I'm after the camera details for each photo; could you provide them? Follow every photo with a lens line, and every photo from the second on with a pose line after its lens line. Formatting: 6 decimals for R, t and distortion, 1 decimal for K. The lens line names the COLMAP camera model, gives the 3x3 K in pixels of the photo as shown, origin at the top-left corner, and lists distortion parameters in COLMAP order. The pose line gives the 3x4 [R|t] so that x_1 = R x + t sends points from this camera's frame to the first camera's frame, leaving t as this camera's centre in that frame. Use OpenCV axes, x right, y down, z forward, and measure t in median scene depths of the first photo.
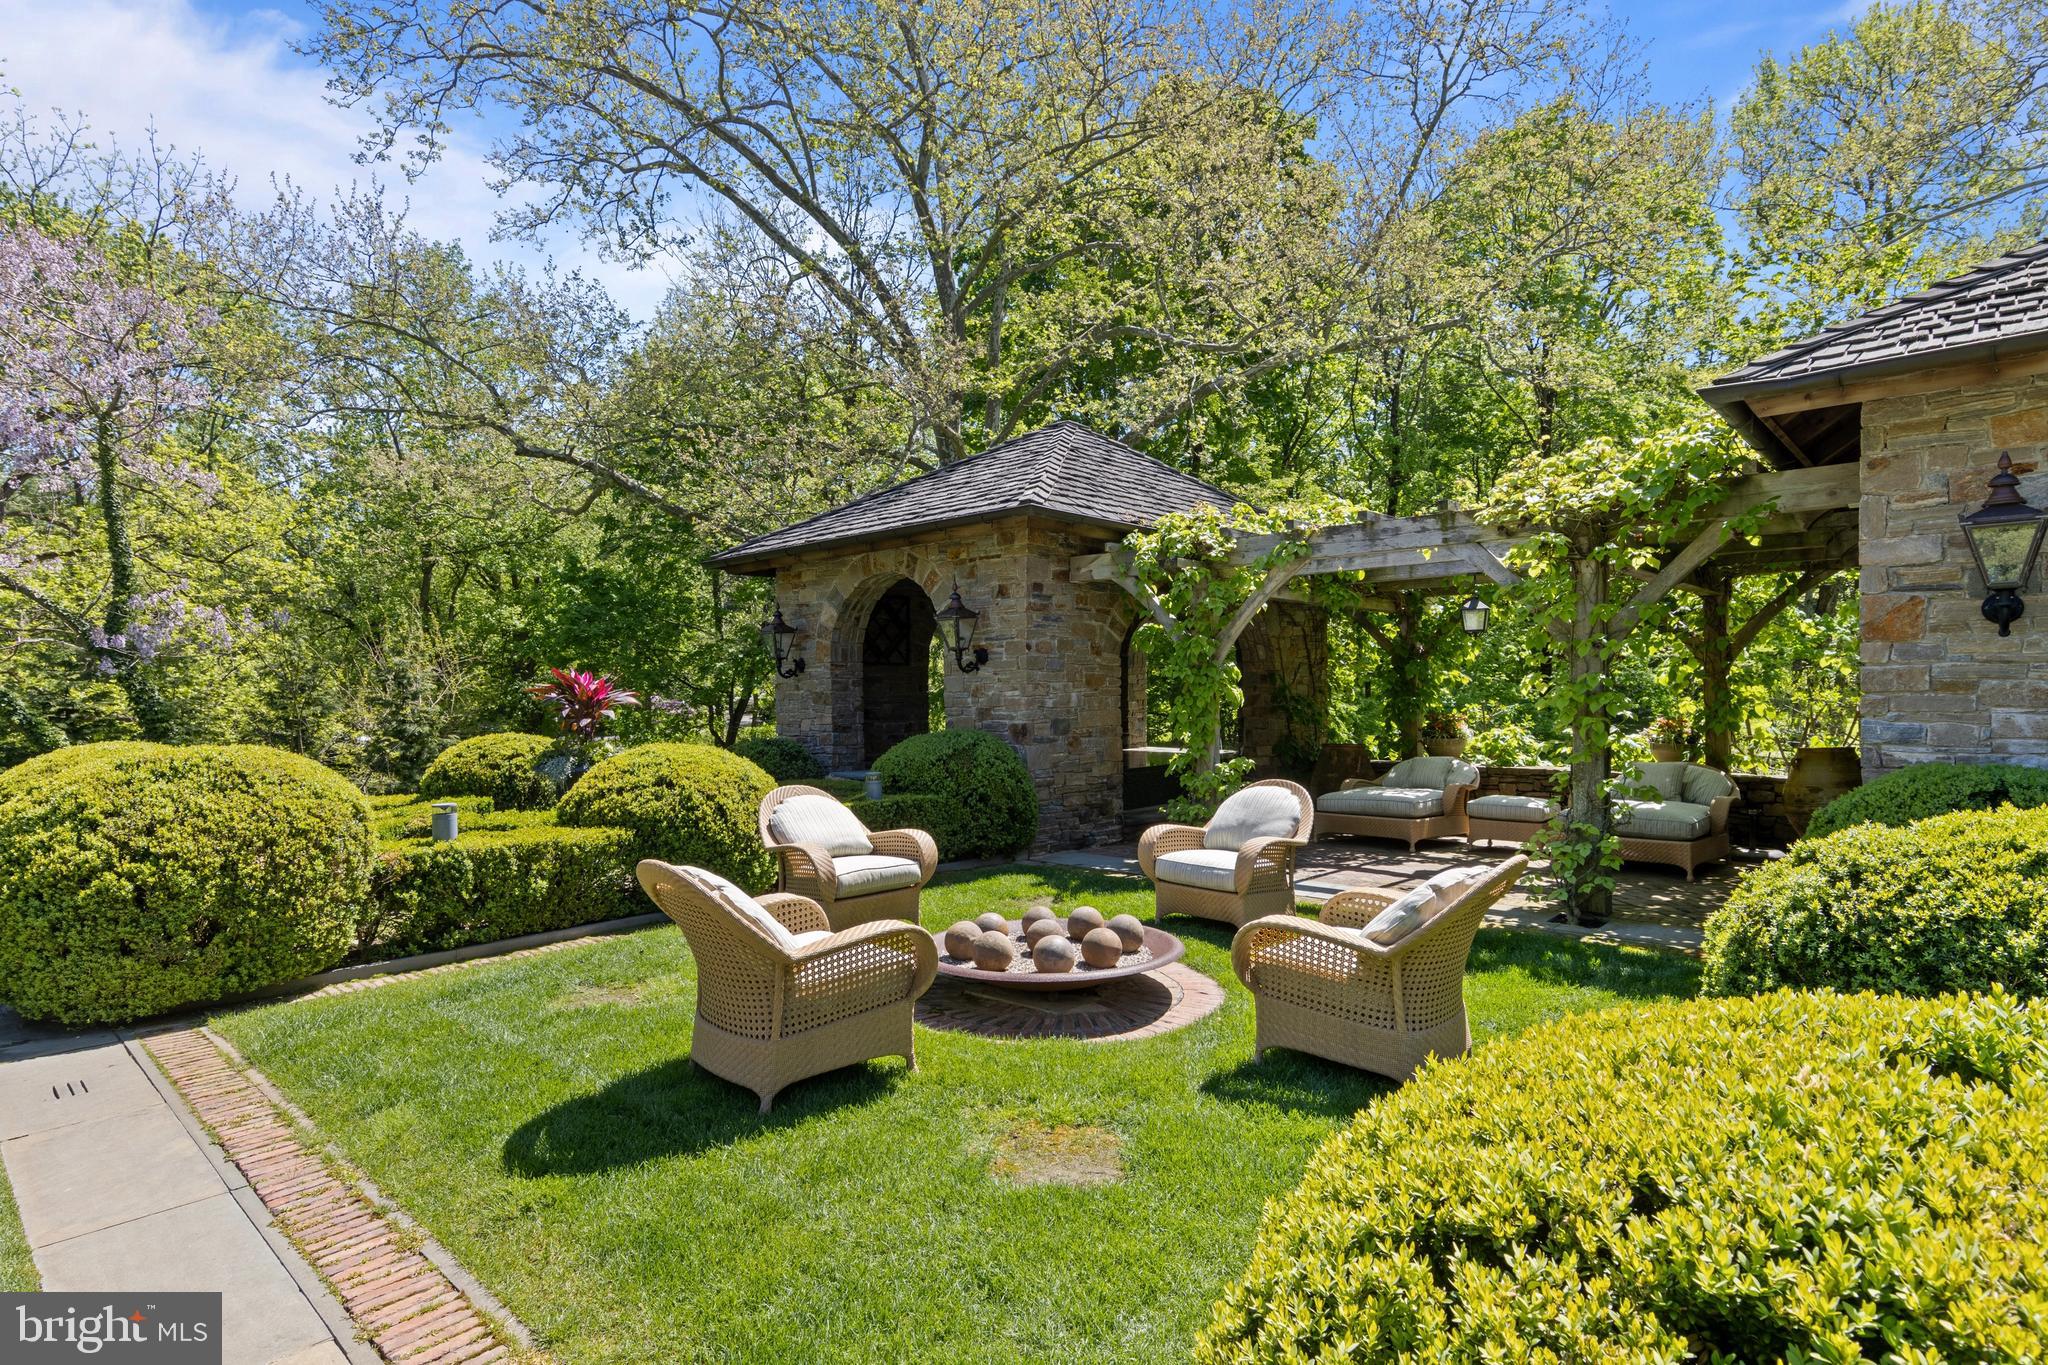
lens RADIAL K [[1046.4, 0, 1028.5], [0, 1046.4, 681.8], [0, 0, 1]] dist [0.013043, -0.002938]
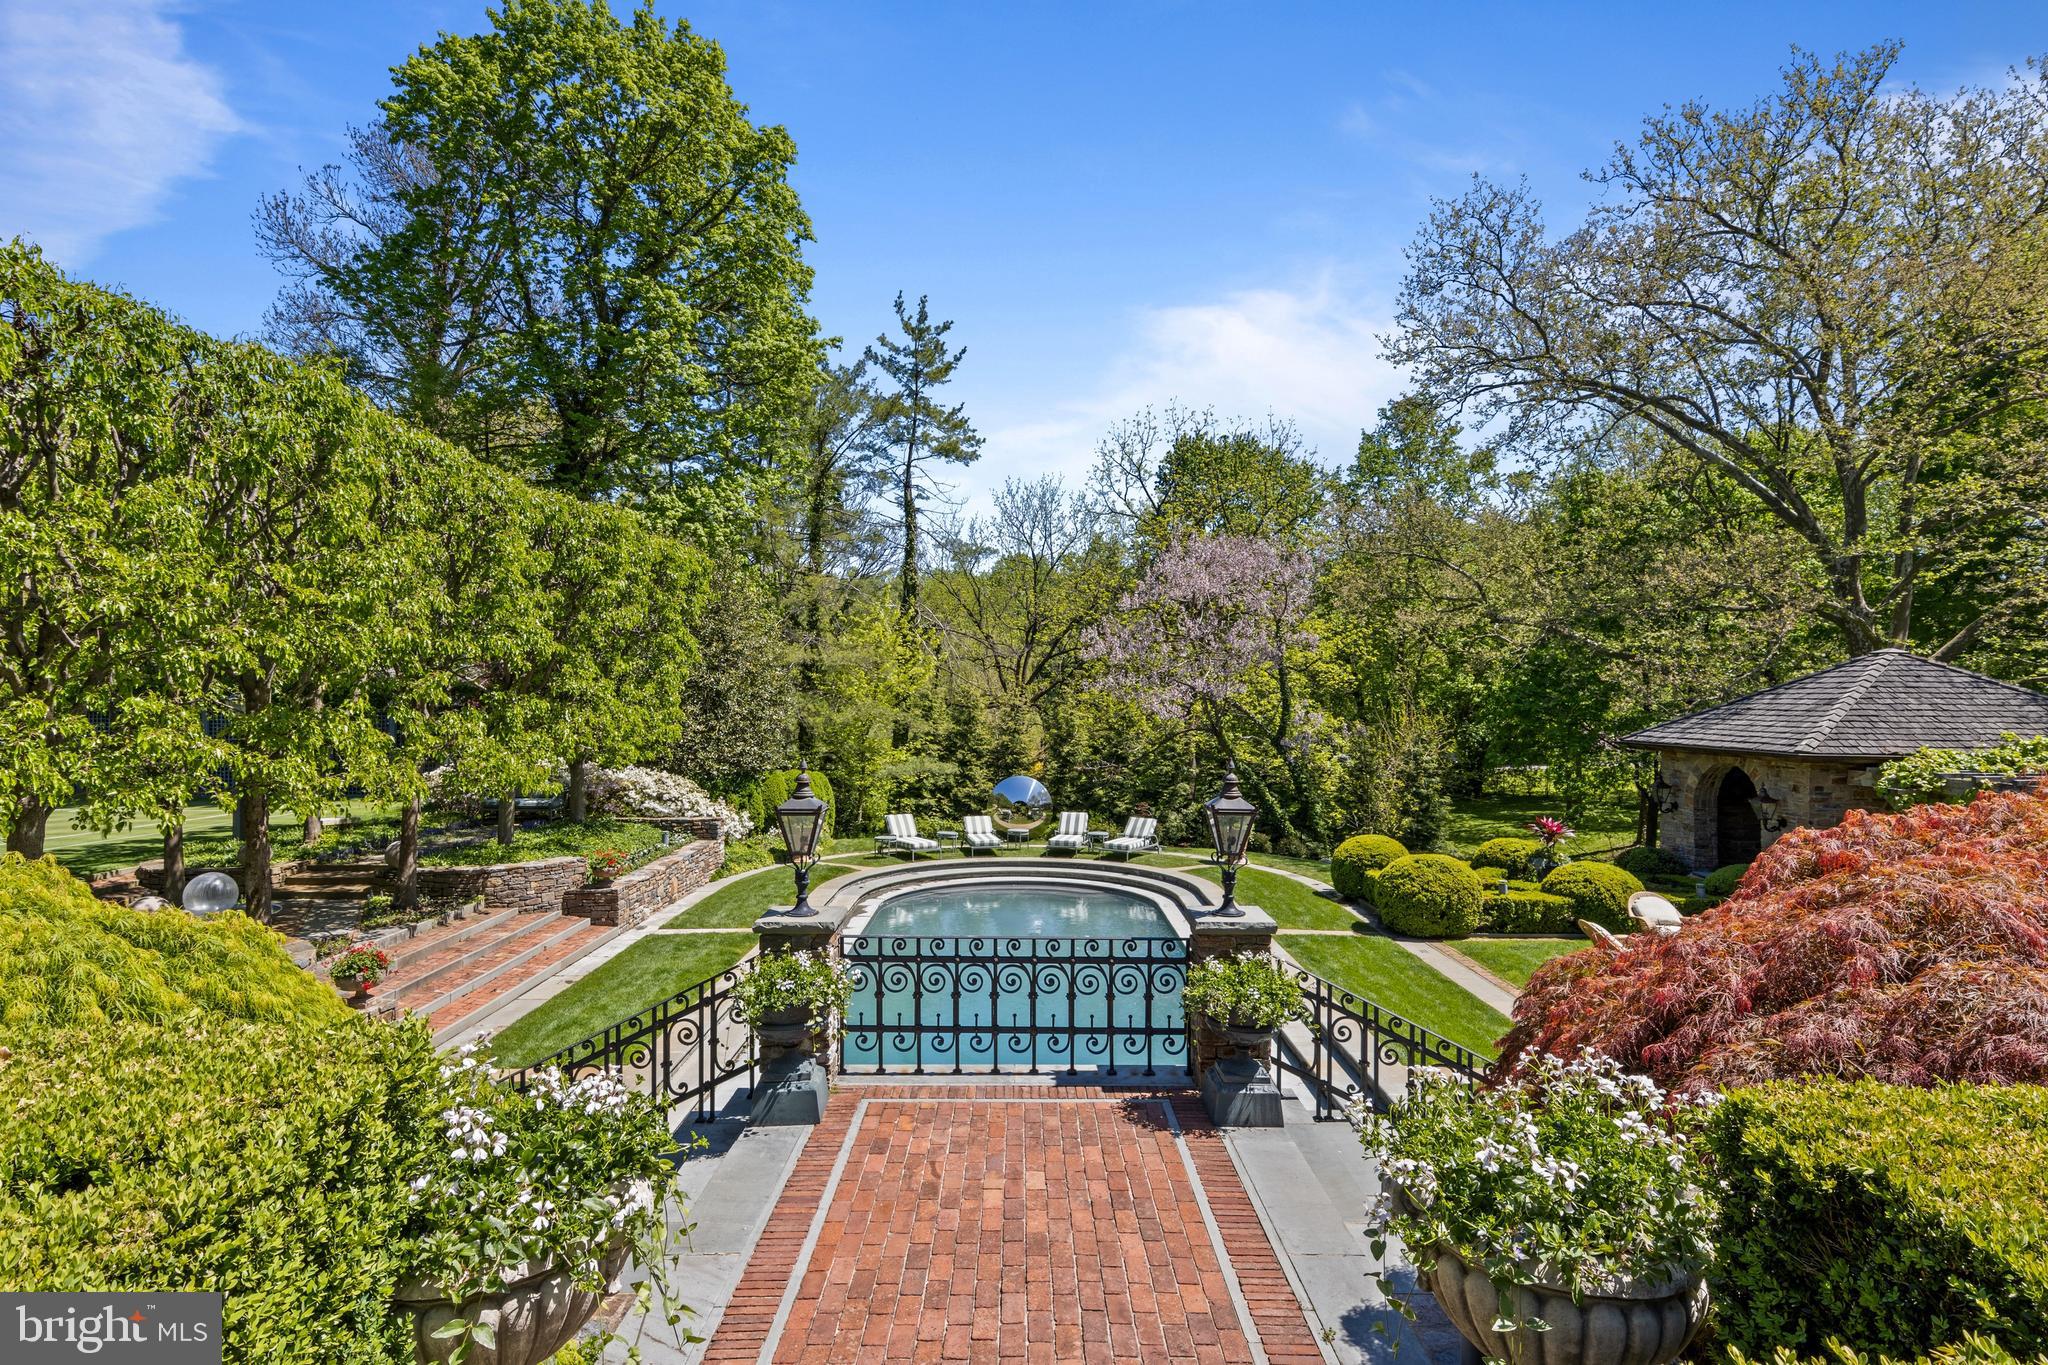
lens RADIAL K [[1046.4, 0, 1026.9], [0, 1046.4, 682.3], [0, 0, 1]] dist [0.013043, -0.002938]
pose [[0.673010, 0.006660, -0.739603, 0.584433], [-0.010402, 0.999946, -0.000461, -0.355315], [0.739560, 0.008004, 0.673043, -1.629054]]
